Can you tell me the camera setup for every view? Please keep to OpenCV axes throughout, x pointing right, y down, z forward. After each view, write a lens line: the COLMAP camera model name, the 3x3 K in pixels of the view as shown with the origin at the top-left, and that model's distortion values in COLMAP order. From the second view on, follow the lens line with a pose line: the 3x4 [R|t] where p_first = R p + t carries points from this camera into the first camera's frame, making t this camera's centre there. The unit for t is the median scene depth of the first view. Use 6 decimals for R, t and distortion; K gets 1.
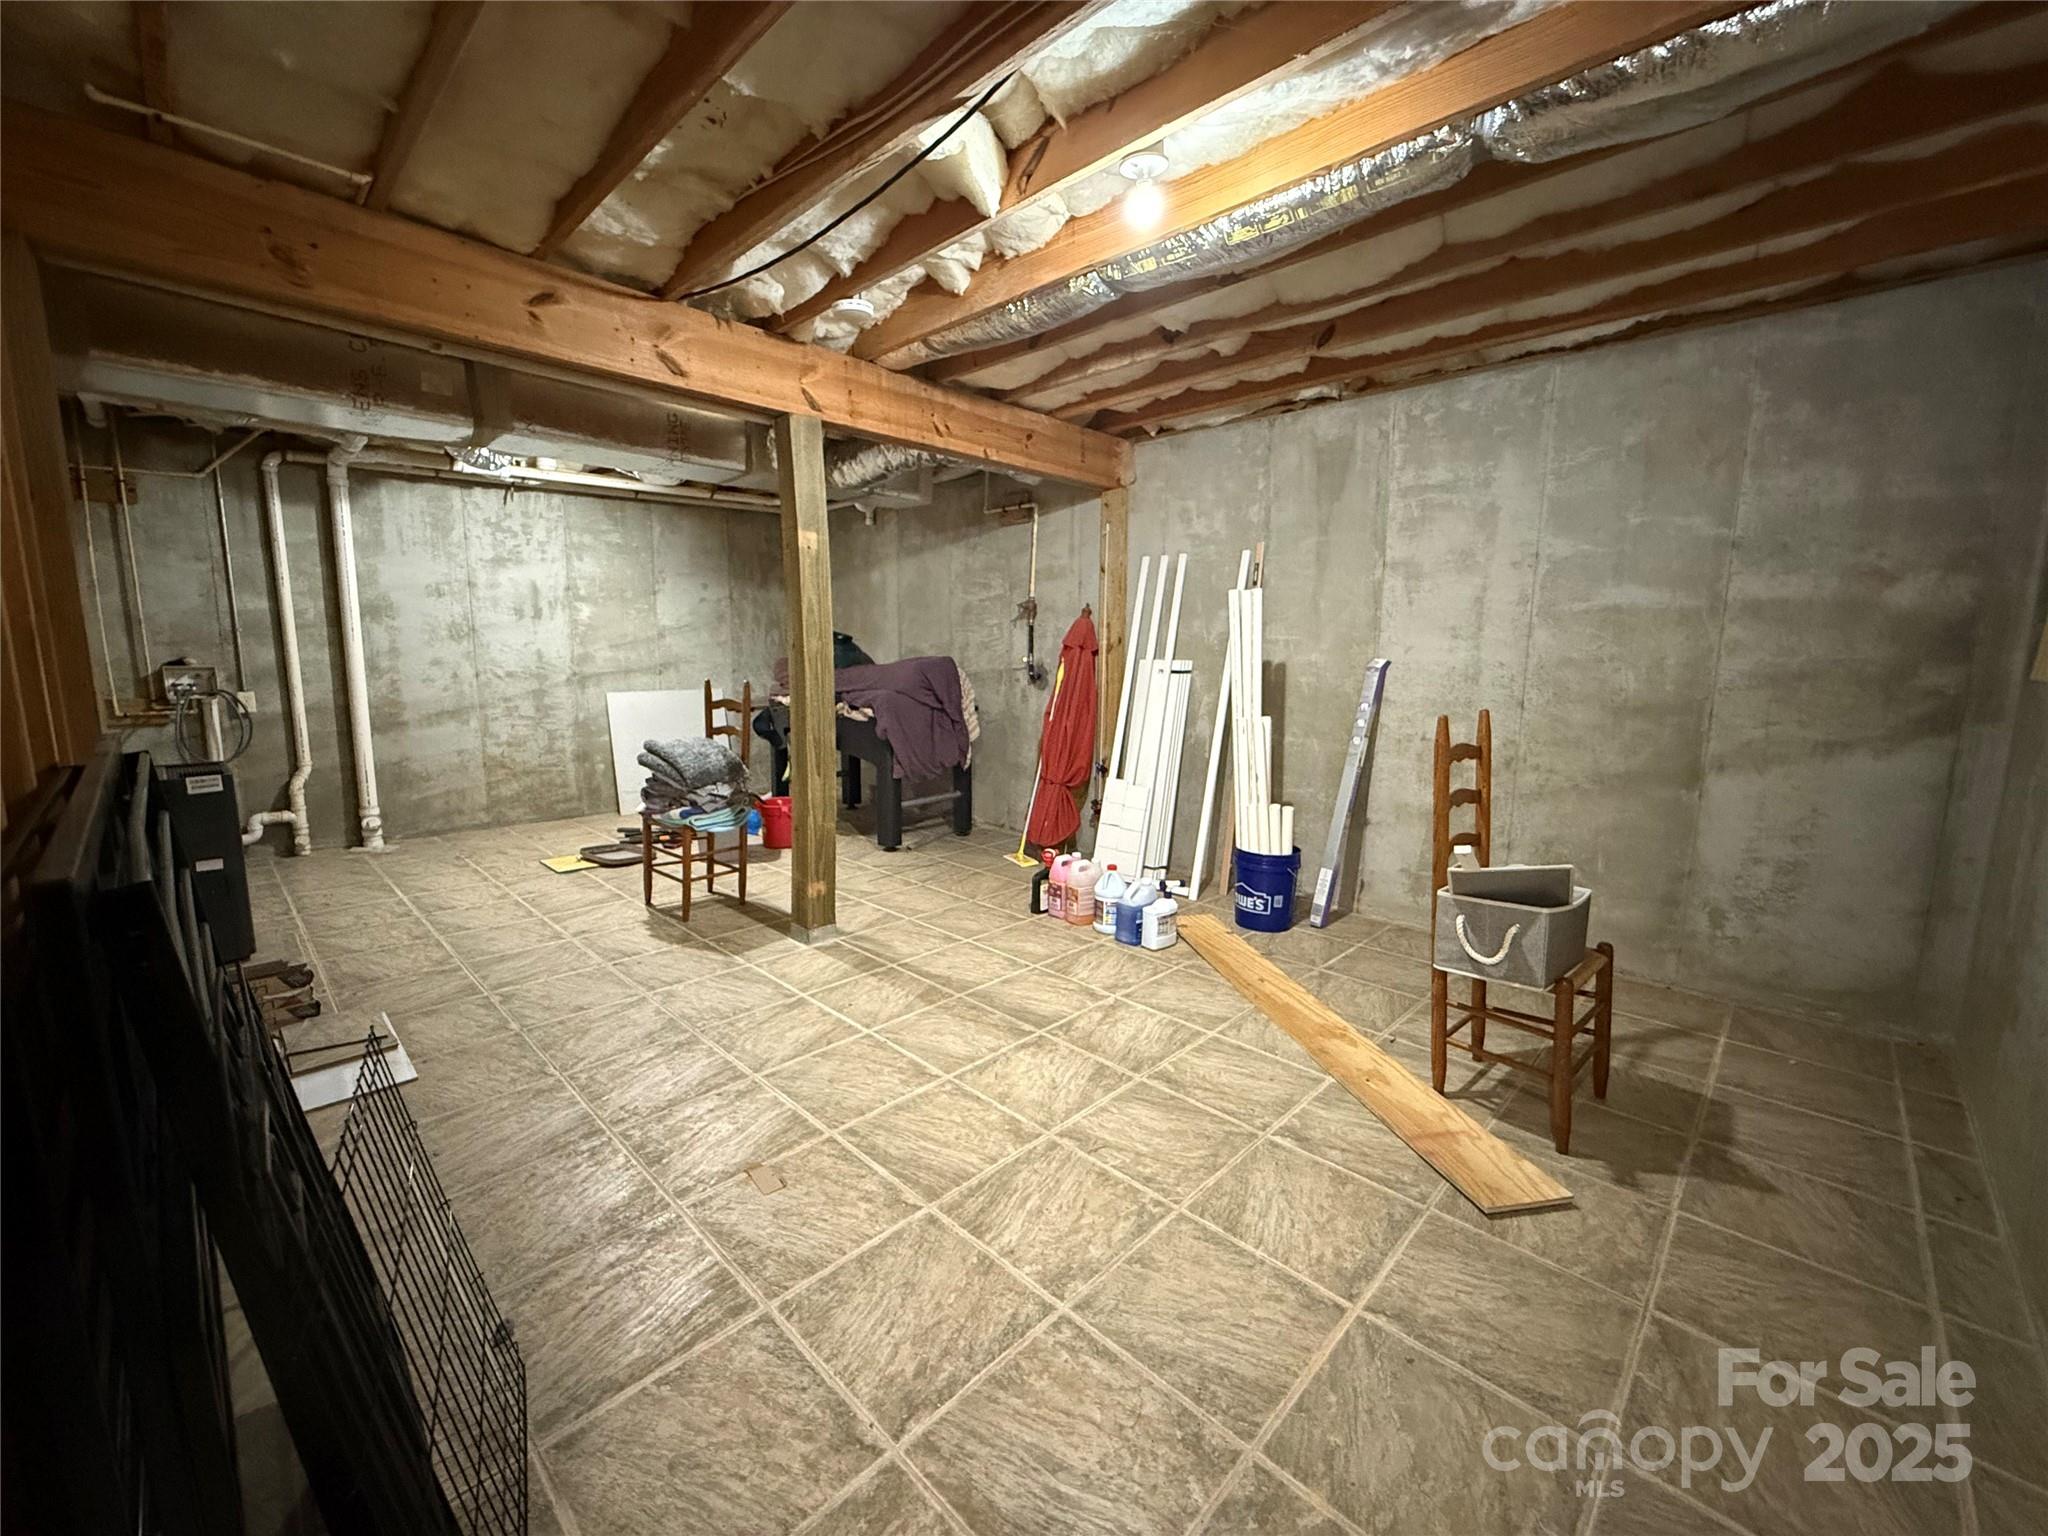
lens RADIAL K [[819.2, 0, 1014.3], [0, 819.2, 761.0], [0, 0, 1]] dist [-0.000281, 0.000039]
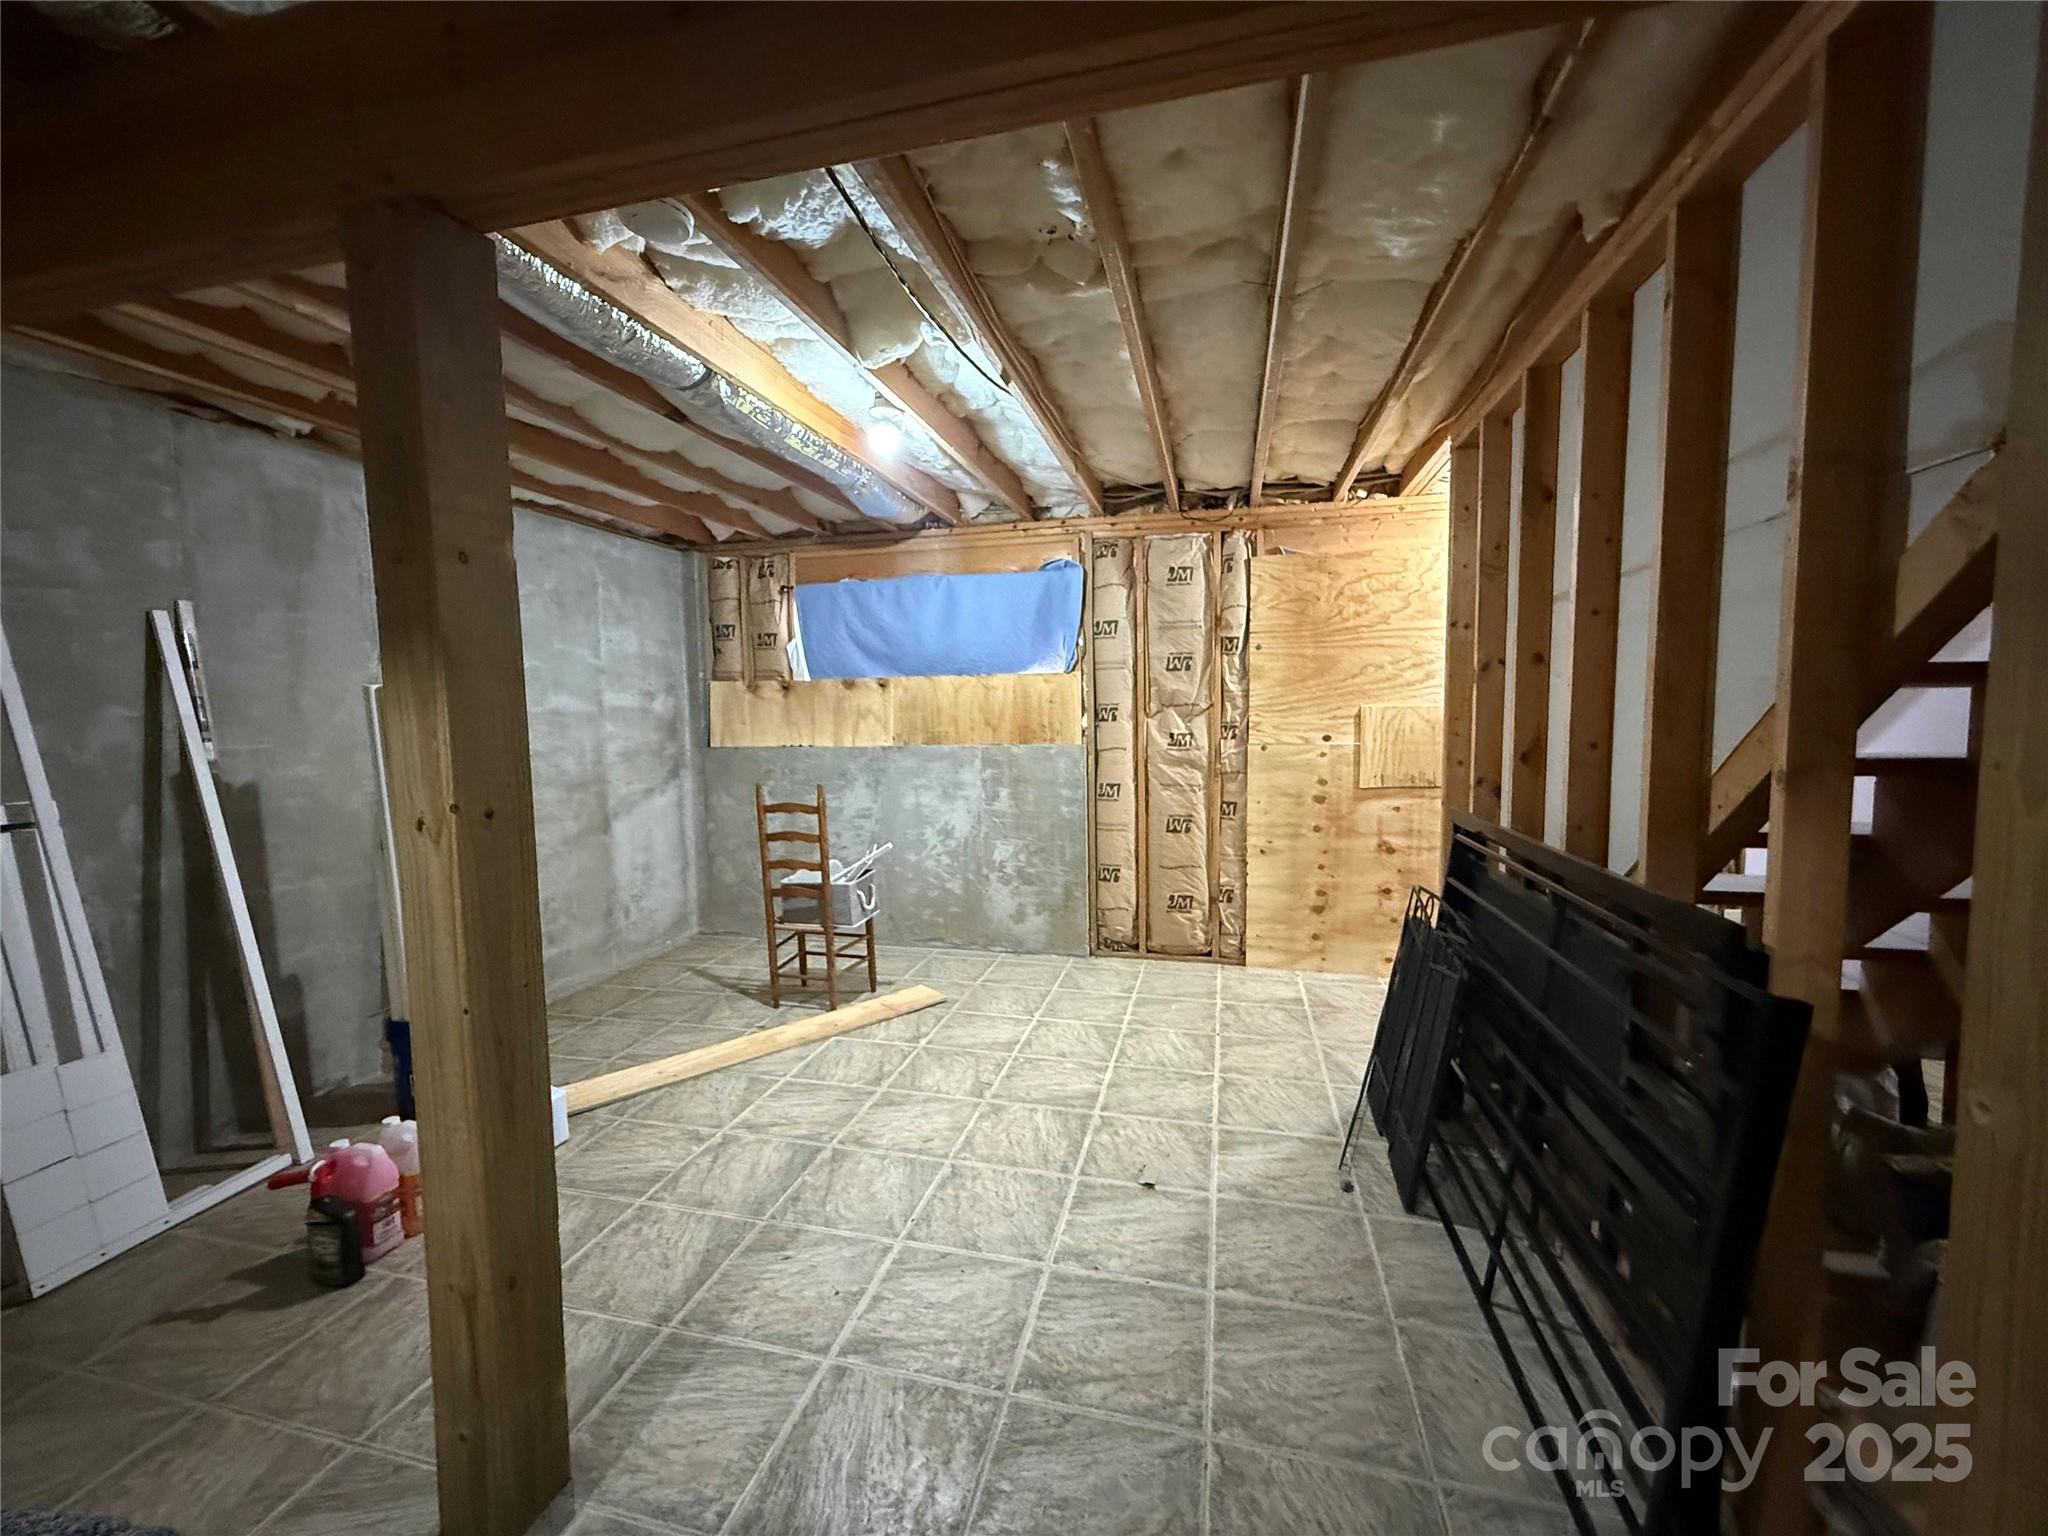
lens RADIAL K [[819.2, 0, 1014.3], [0, 819.2, 772.4], [0, 0, 1]] dist [-0.000281, 0.000039]
pose [[-0.500731, -0.070548, 0.862723, -0.930616], [0.133162, 0.978531, 0.157306, -0.242510], [-0.855299, 0.193650, -0.480586, 1.245418]]
